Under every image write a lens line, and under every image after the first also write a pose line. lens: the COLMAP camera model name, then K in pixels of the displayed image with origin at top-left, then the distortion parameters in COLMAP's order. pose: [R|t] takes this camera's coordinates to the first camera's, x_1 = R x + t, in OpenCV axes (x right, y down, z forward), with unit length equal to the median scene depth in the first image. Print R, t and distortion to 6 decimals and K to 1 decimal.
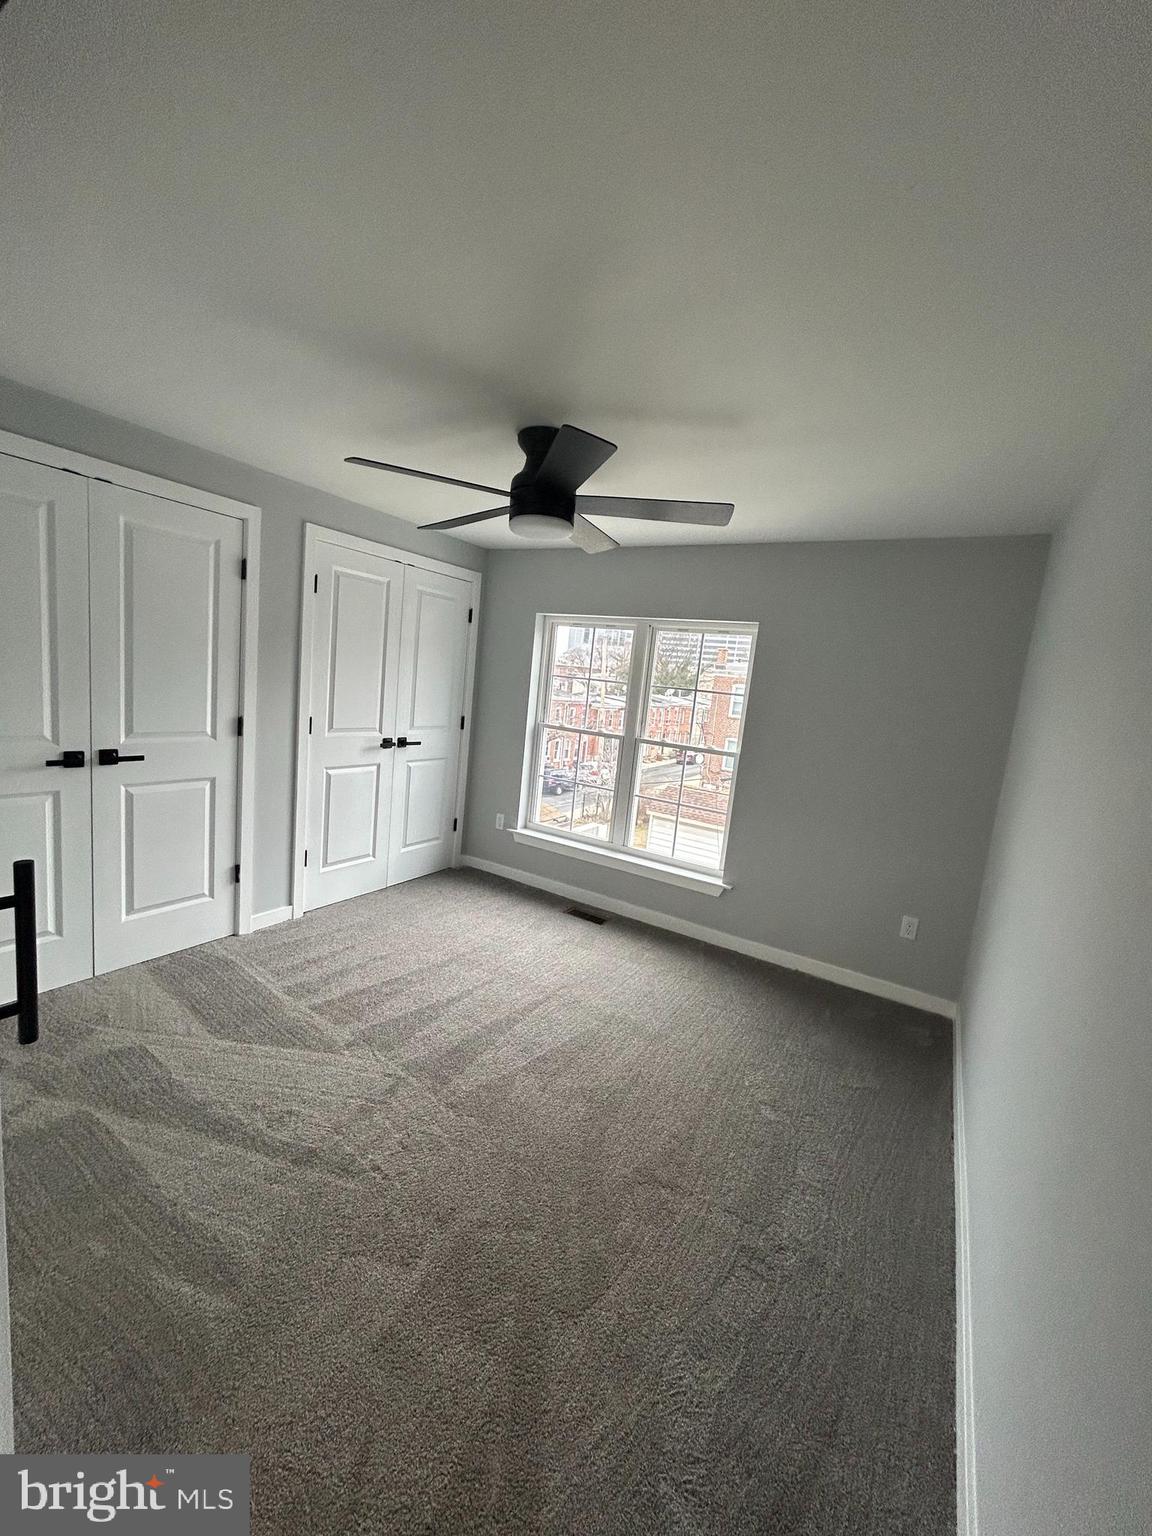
lens RADIAL K [[618.1, 0, 577.9], [0, 618.1, 772.0], [0, 0, 1]] dist [-0.001538, 0.000741]
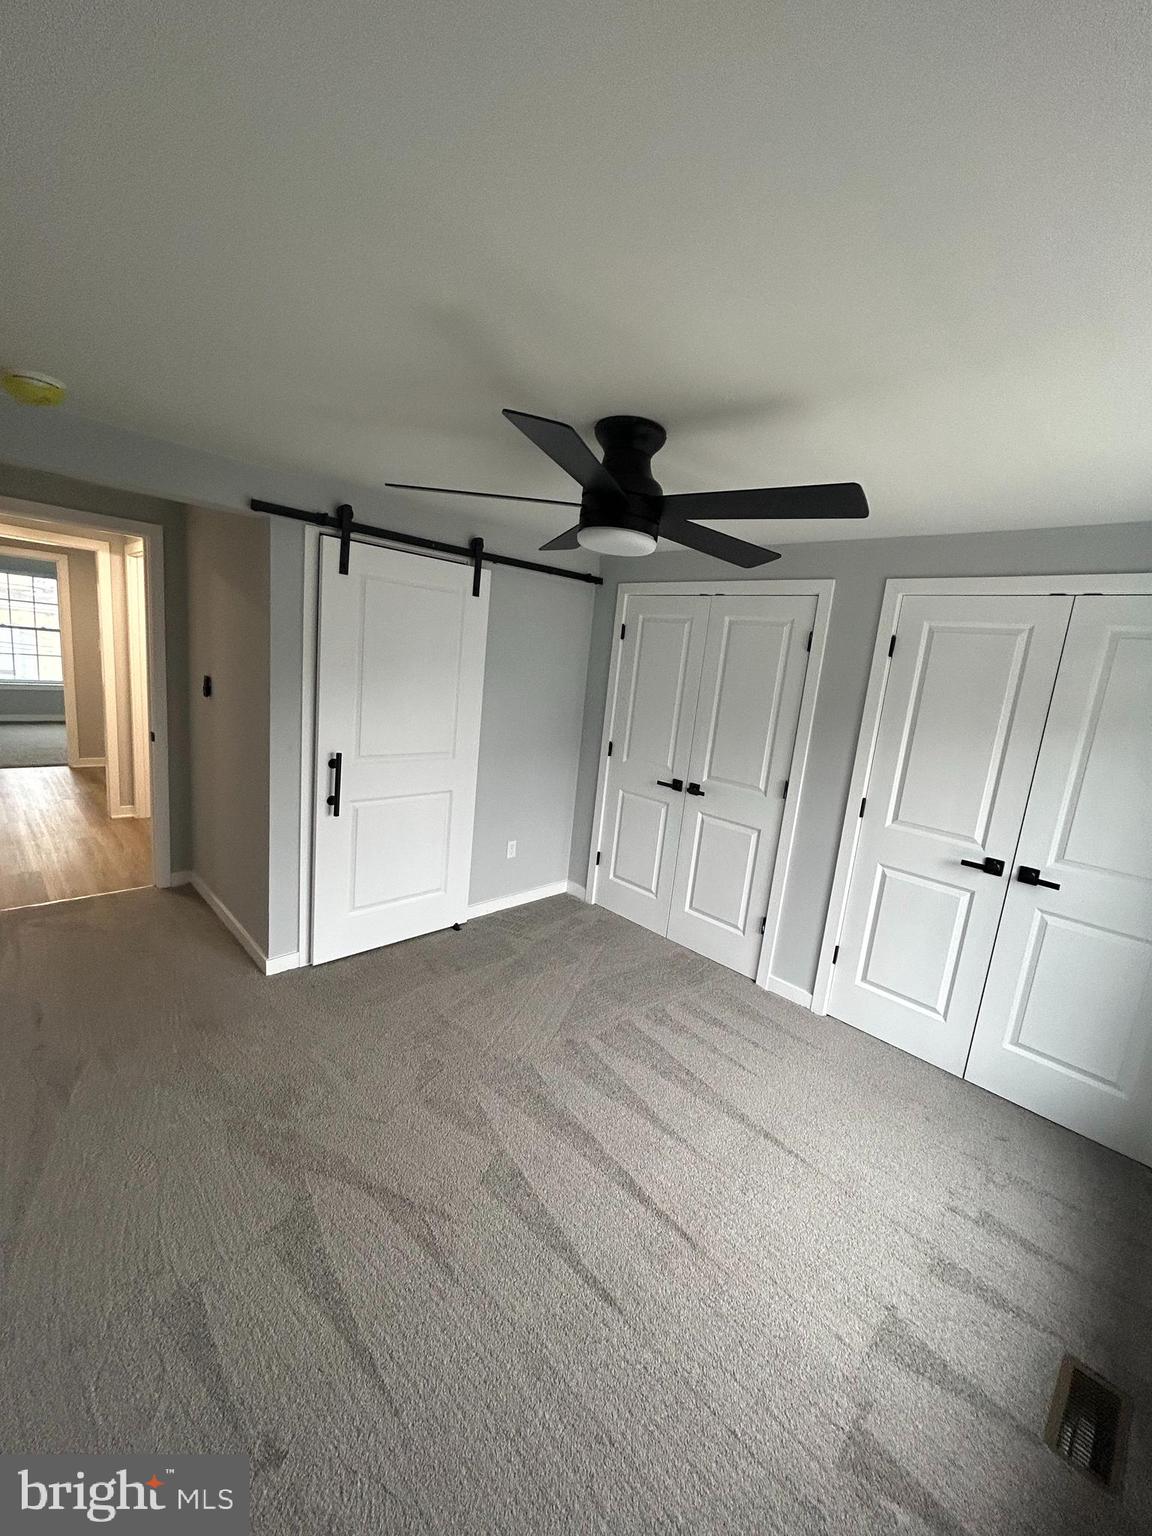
lens RADIAL K [[618.1, 0, 576.6], [0, 618.1, 772.4], [0, 0, 1]] dist [-0.001538, 0.000741]
pose [[-0.233158, 0.061103, -0.970517, 0.536445], [-0.261292, 0.957385, 0.123049, -0.133581], [0.936677, 0.282279, -0.207257, 0.847706]]
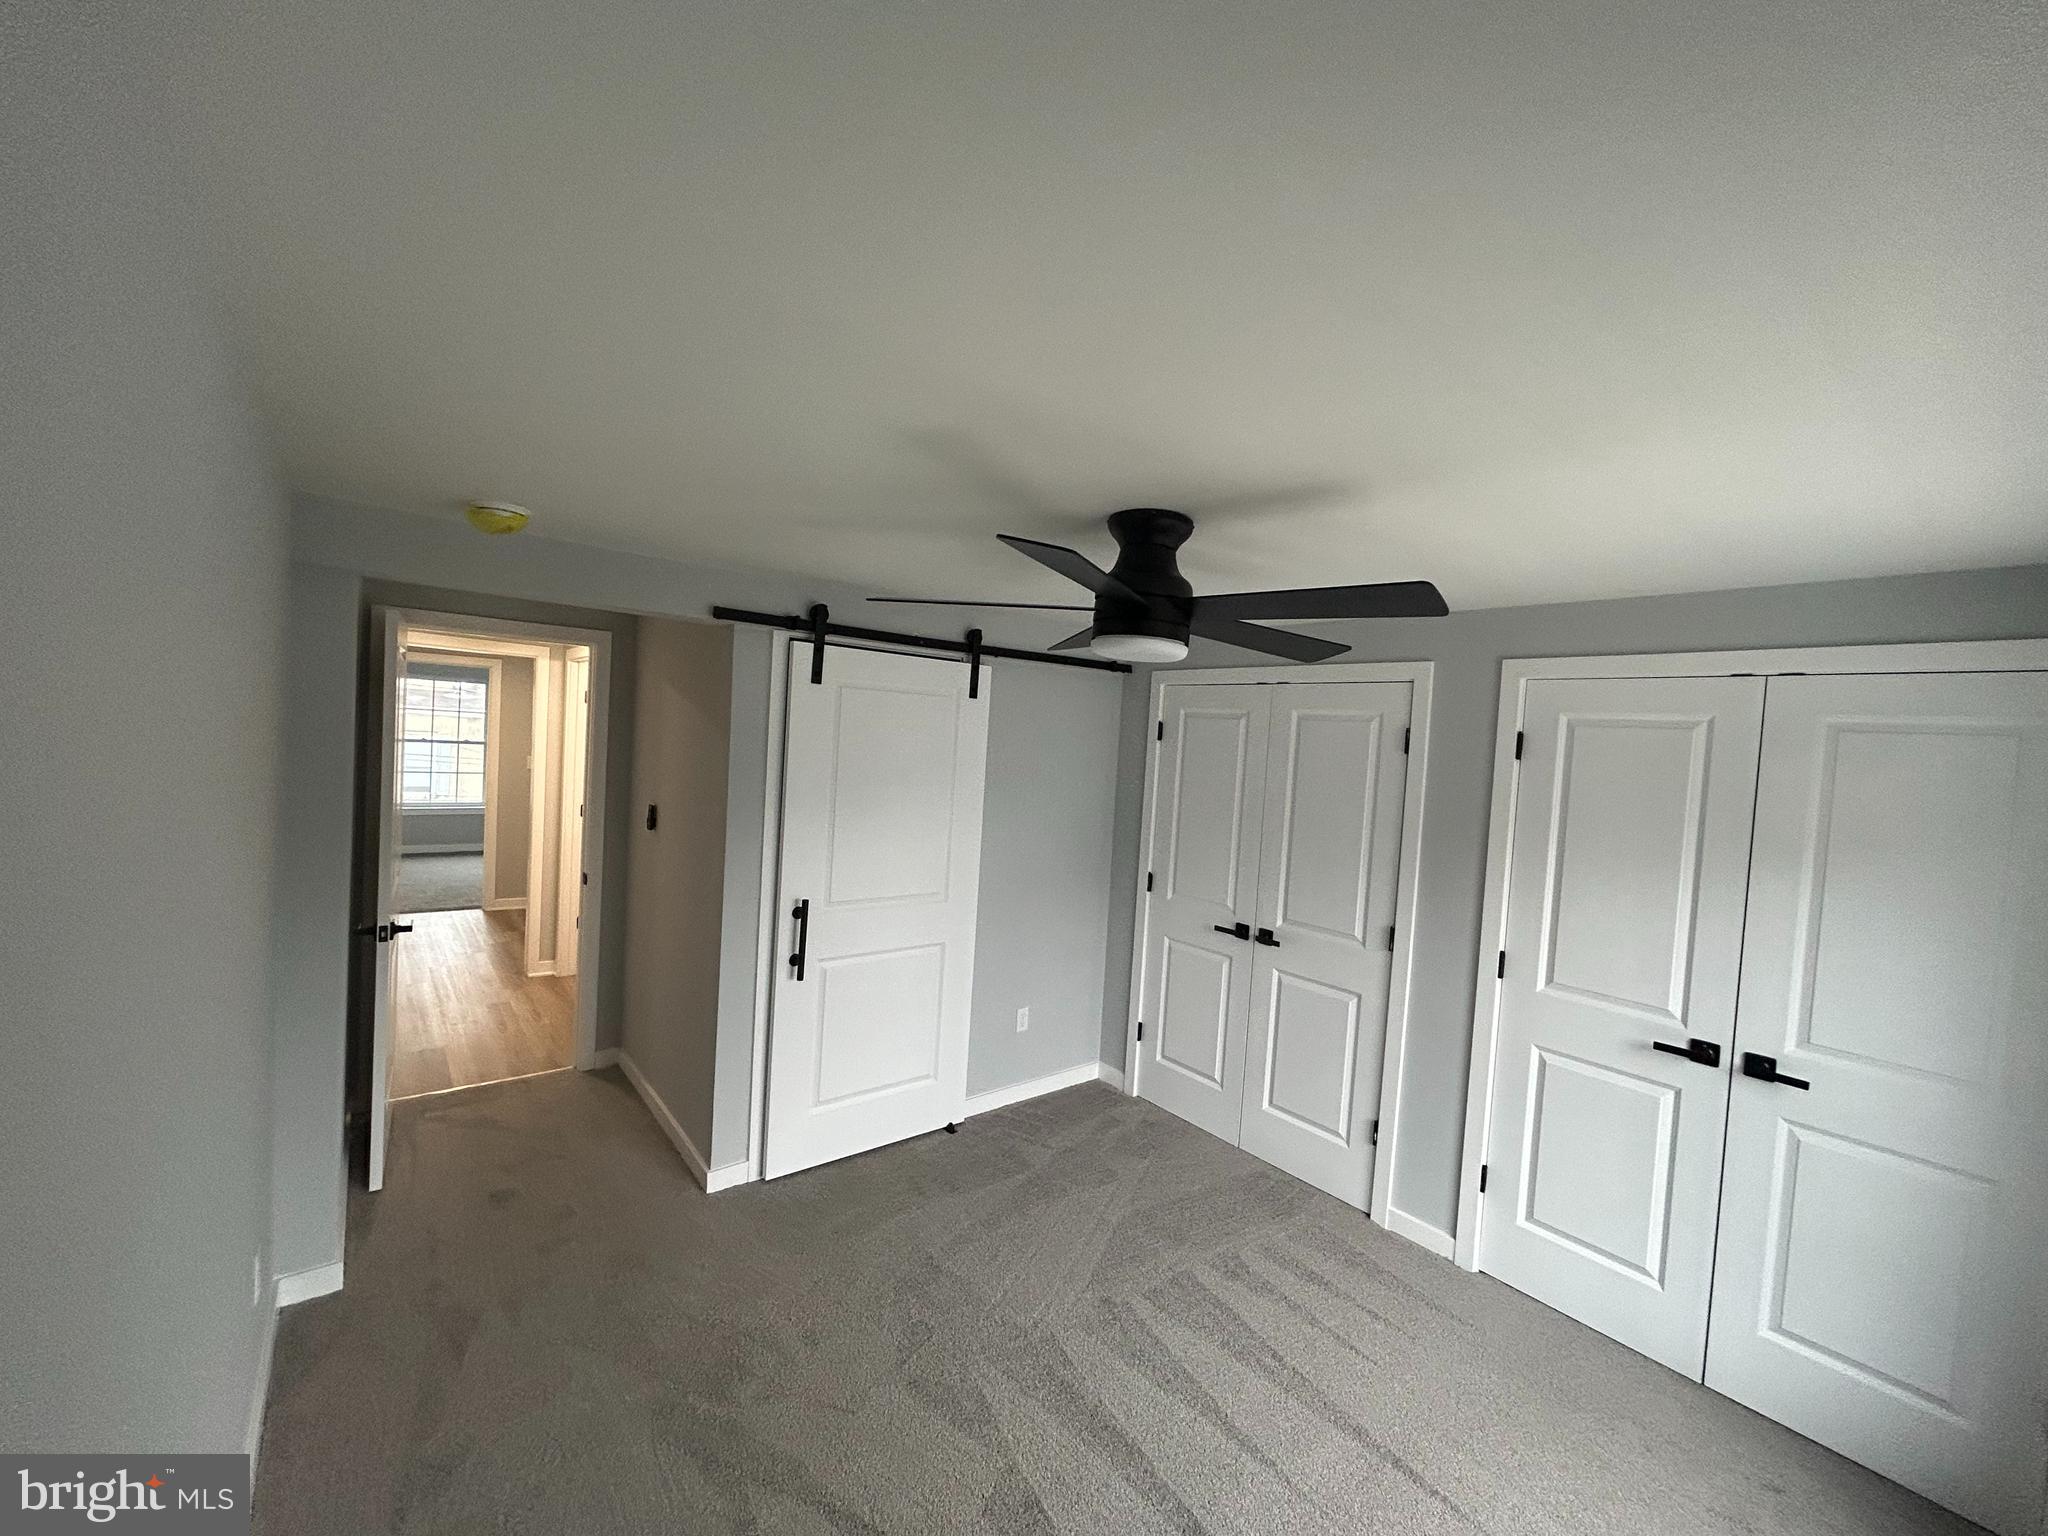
lens RADIAL K [[824.2, 0, 1022.1], [0, 824.2, 772.2], [0, 0, 1]] dist [-0.001538, 0.000741]
pose [[-0.335607, -0.077843, -0.938780, 0.572003], [-0.231843, 0.972751, 0.002223, -0.165817], [0.913026, 0.218395, -0.344509, 0.858808]]
